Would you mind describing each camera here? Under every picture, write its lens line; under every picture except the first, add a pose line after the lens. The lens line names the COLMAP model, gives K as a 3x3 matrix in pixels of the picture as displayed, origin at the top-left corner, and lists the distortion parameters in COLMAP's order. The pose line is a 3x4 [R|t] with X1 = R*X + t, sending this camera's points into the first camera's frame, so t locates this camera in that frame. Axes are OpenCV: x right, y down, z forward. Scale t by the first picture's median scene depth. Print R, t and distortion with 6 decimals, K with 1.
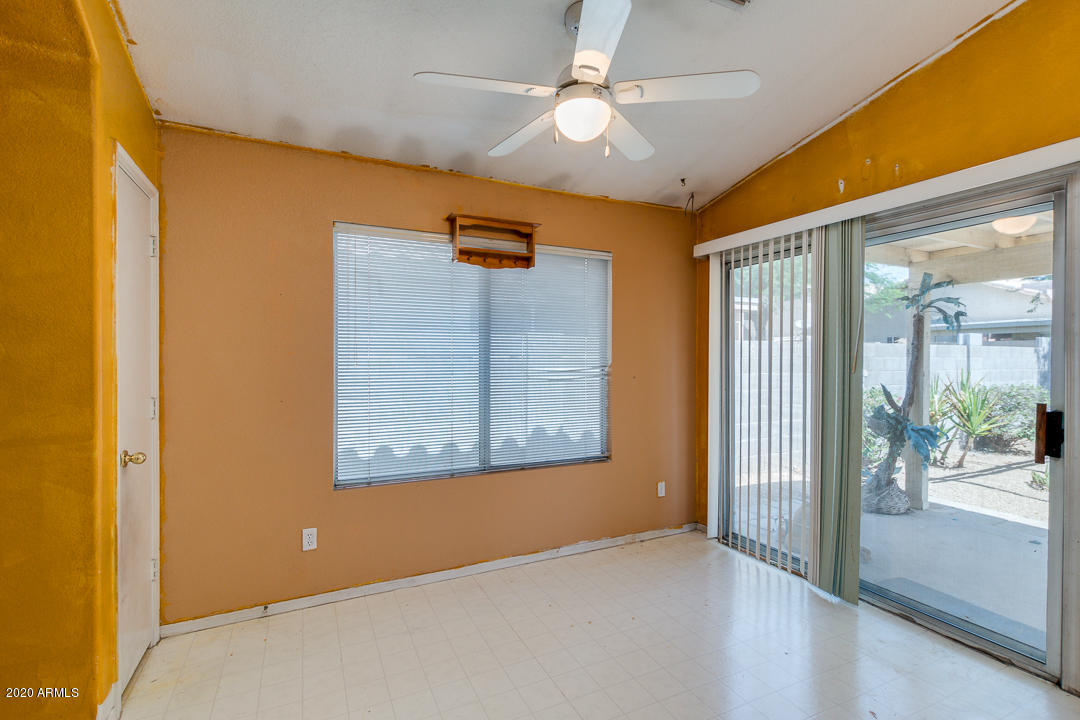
lens RADIAL K [[496.9, 0, 541.4], [0, 496.9, 362.7], [0, 0, 1]] dist [0.011996, -0.003917]
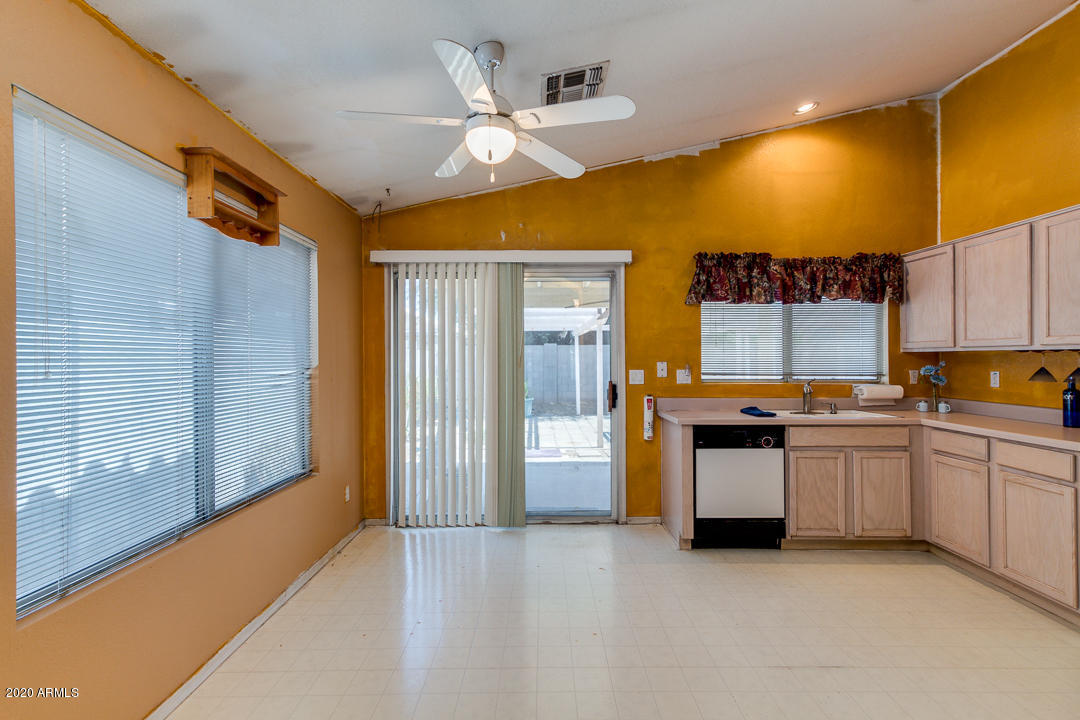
lens RADIAL K [[496.9, 0, 541.6], [0, 496.9, 358.0], [0, 0, 1]] dist [0.011996, -0.003917]
pose [[0.435399, -0.001157, 0.900237, -0.571035], [0.014522, 0.999878, -0.005738, -0.000267], [-0.900121, 0.015572, 0.435362, 0.277531]]
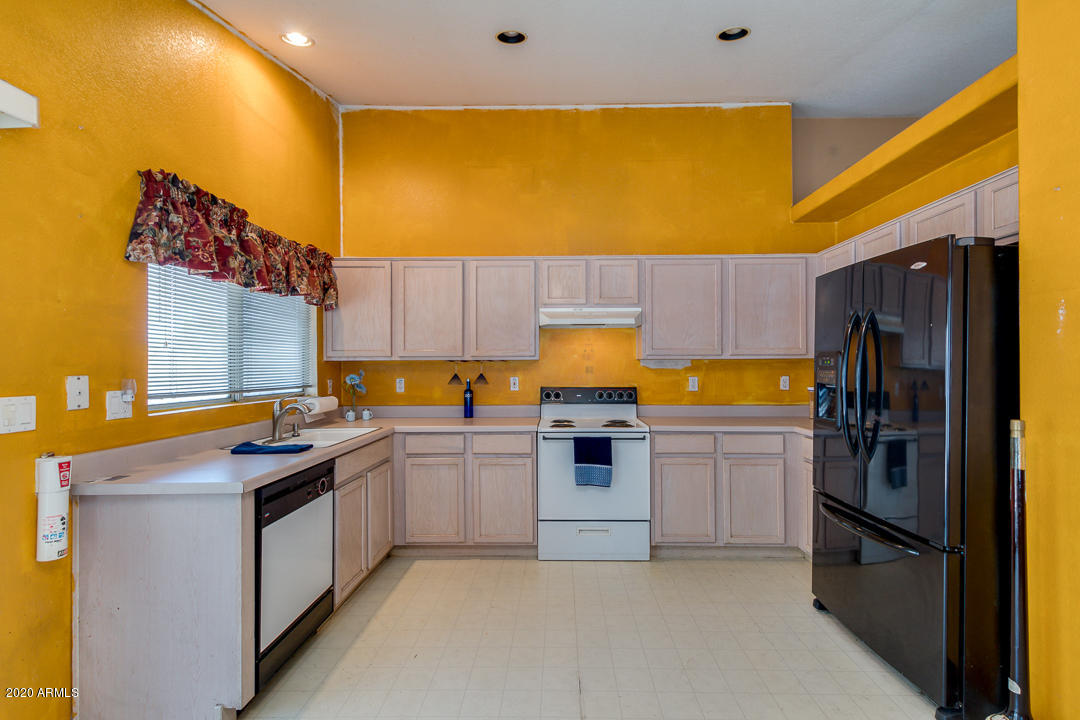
lens RADIAL K [[496.9, 0, 549.7], [0, 496.9, 361.5], [0, 0, 1]] dist [0.011996, -0.003917]
pose [[-0.896586, 0.006848, 0.442817, -0.027165], [0.009592, 0.999946, 0.003957, -0.006747], [-0.442767, 0.007795, -0.896603, 0.844984]]
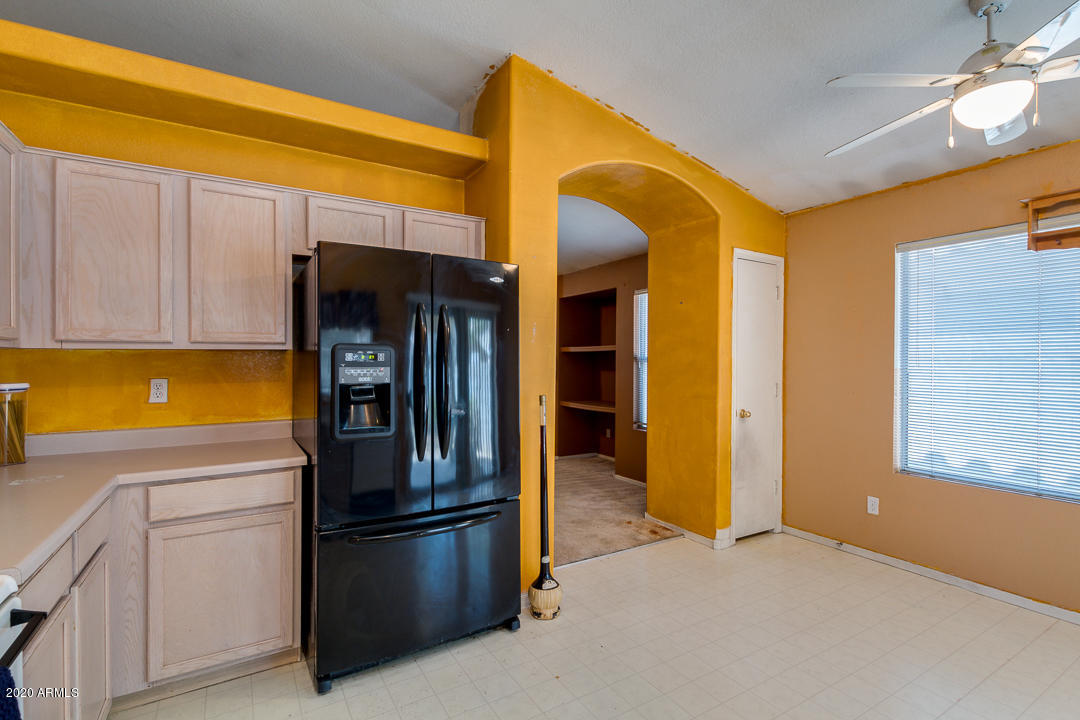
lens RADIAL K [[496.9, 0, 541.9], [0, 496.9, 361.5], [0, 0, 1]] dist [0.011996, -0.003917]
pose [[0.092885, 0.003130, -0.995672, 0.618356], [-0.014352, 0.999895, 0.001804, 0.003323], [0.995573, 0.014122, 0.092920, 0.050694]]
